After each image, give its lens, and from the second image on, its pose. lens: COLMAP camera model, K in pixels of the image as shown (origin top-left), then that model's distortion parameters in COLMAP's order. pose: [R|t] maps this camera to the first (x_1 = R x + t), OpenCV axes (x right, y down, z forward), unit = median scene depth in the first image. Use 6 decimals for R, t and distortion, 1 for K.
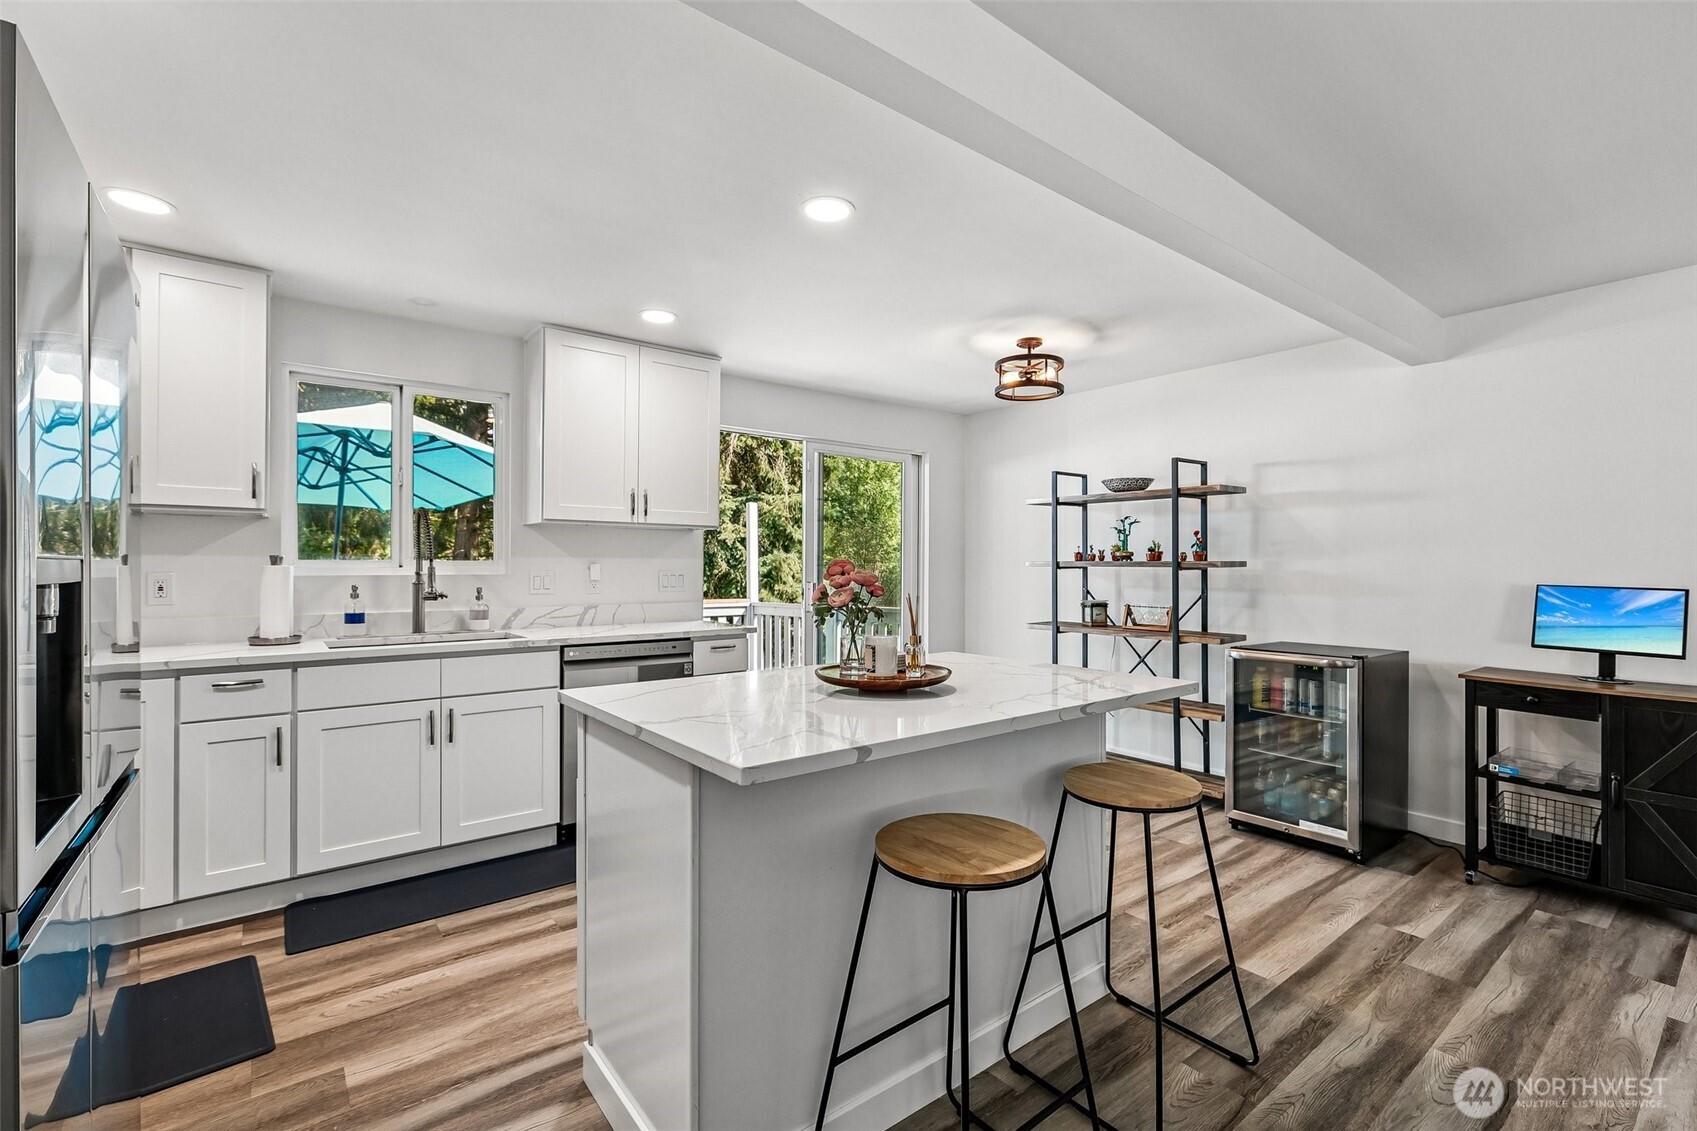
lens RADIAL K [[756.3, 0, 854.4], [0, 756.3, 564.0], [0, 0, 1]] dist [-0.001102, 0.001786]
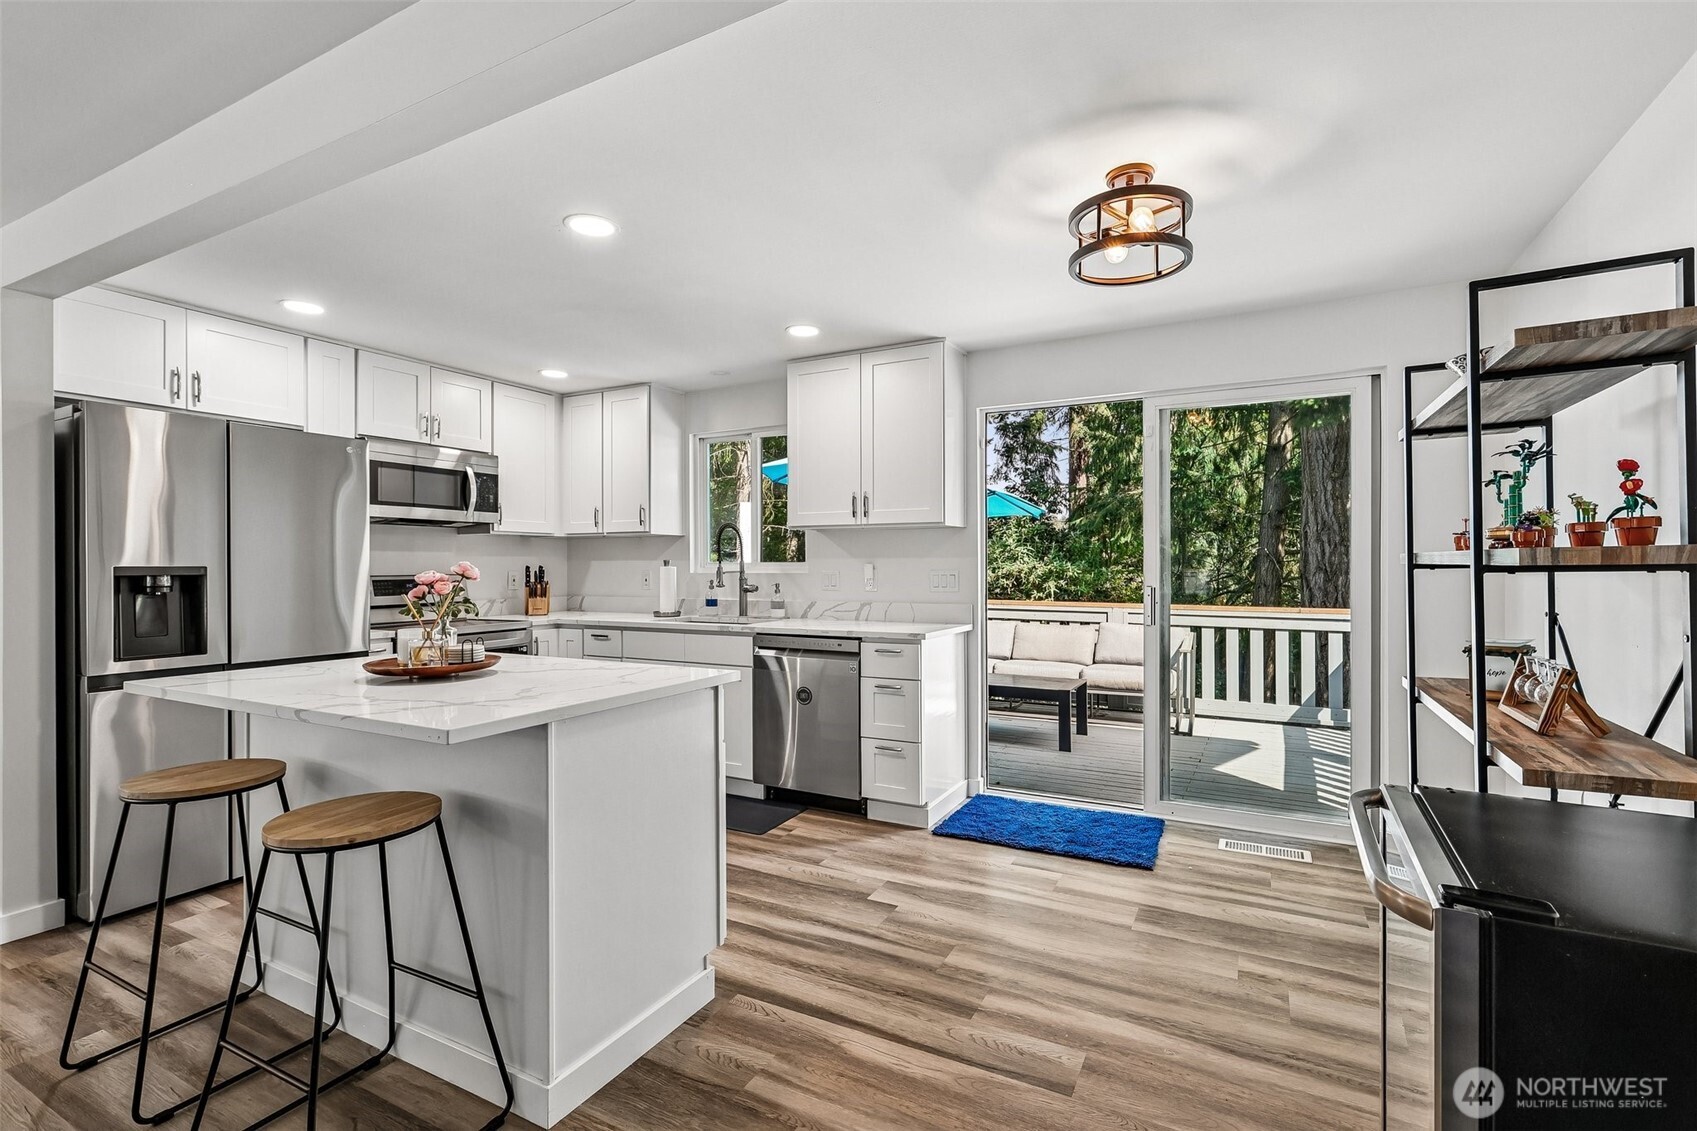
lens RADIAL K [[756.3, 0, 859.7], [0, 756.3, 573.8], [0, 0, 1]] dist [-0.001102, 0.001786]
pose [[0.410366, 0.005327, -0.911906, 0.726903], [0.005628, 0.999949, 0.008373, 0.005222], [0.911904, -0.008568, 0.410315, 0.620877]]
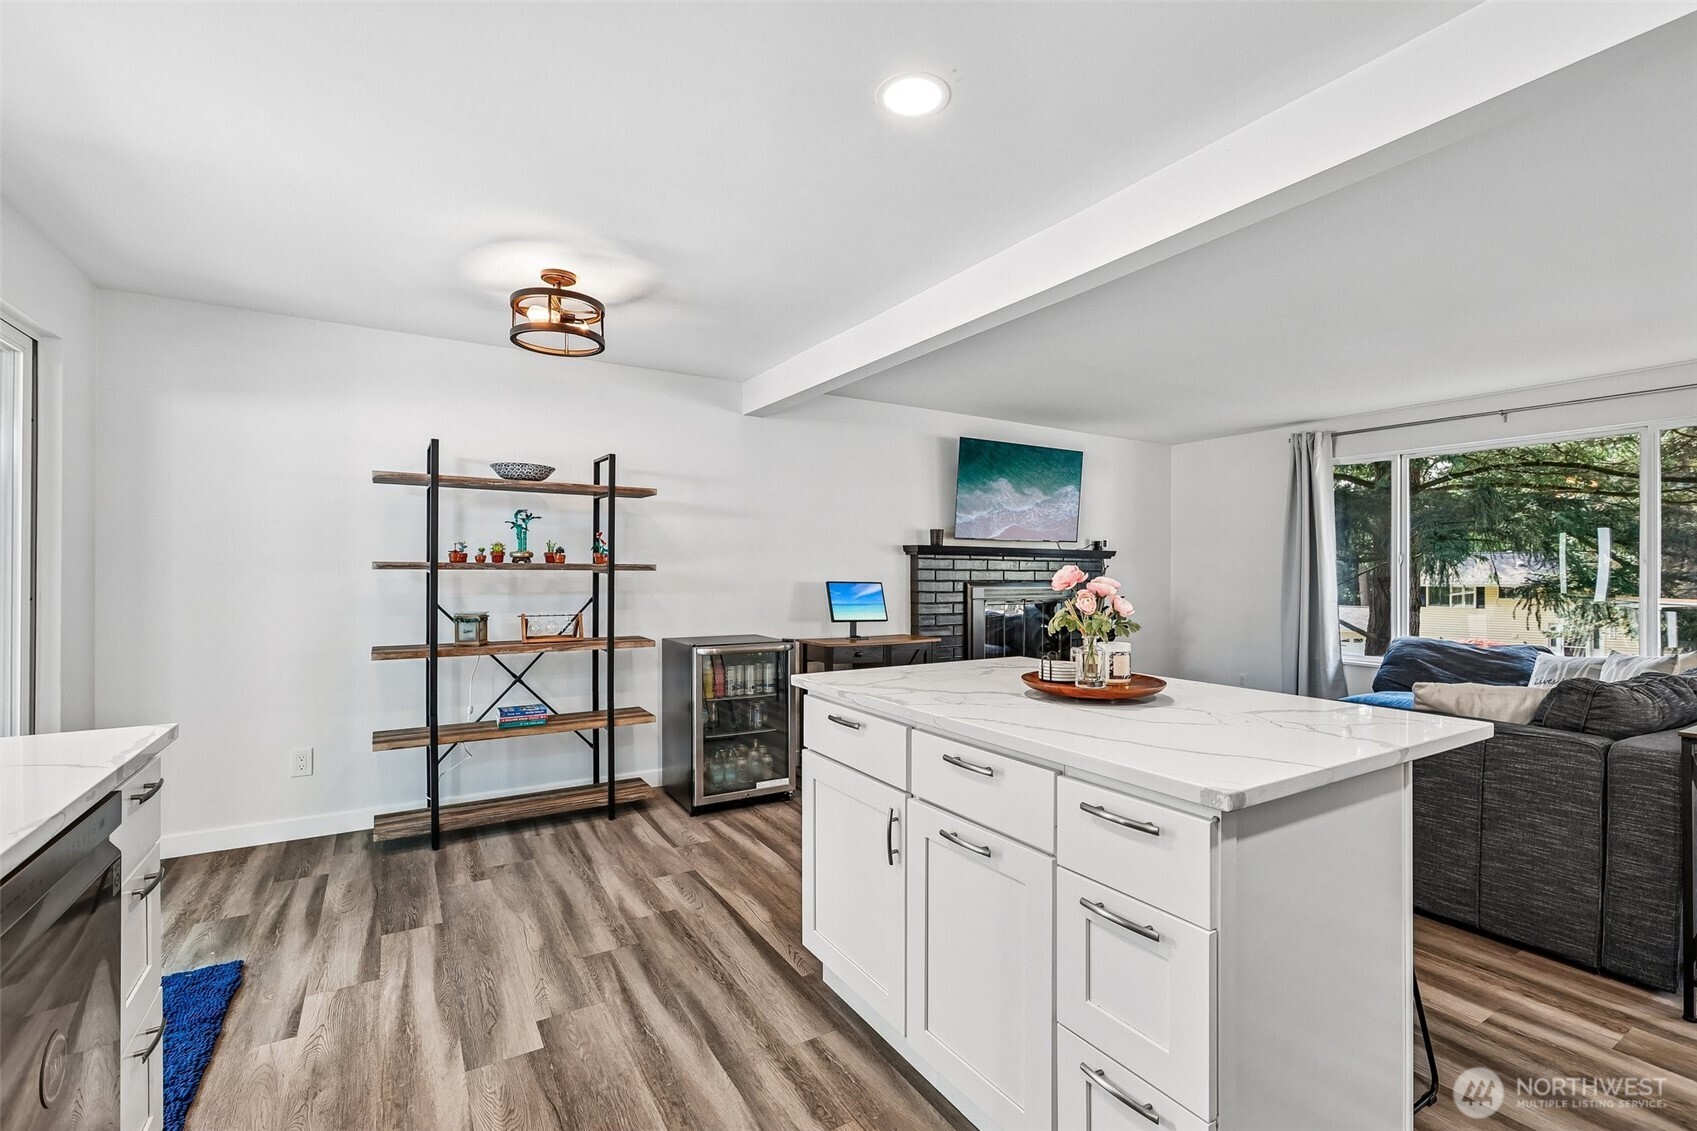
lens RADIAL K [[756.3, 0, 856.4], [0, 756.3, 572.8], [0, 0, 1]] dist [-0.001102, 0.001786]
pose [[0.113159, -0.006219, 0.993557, -0.536820], [-0.004694, 0.999966, 0.006793, -0.000991], [-0.993566, -0.005432, 0.113126, 0.662427]]
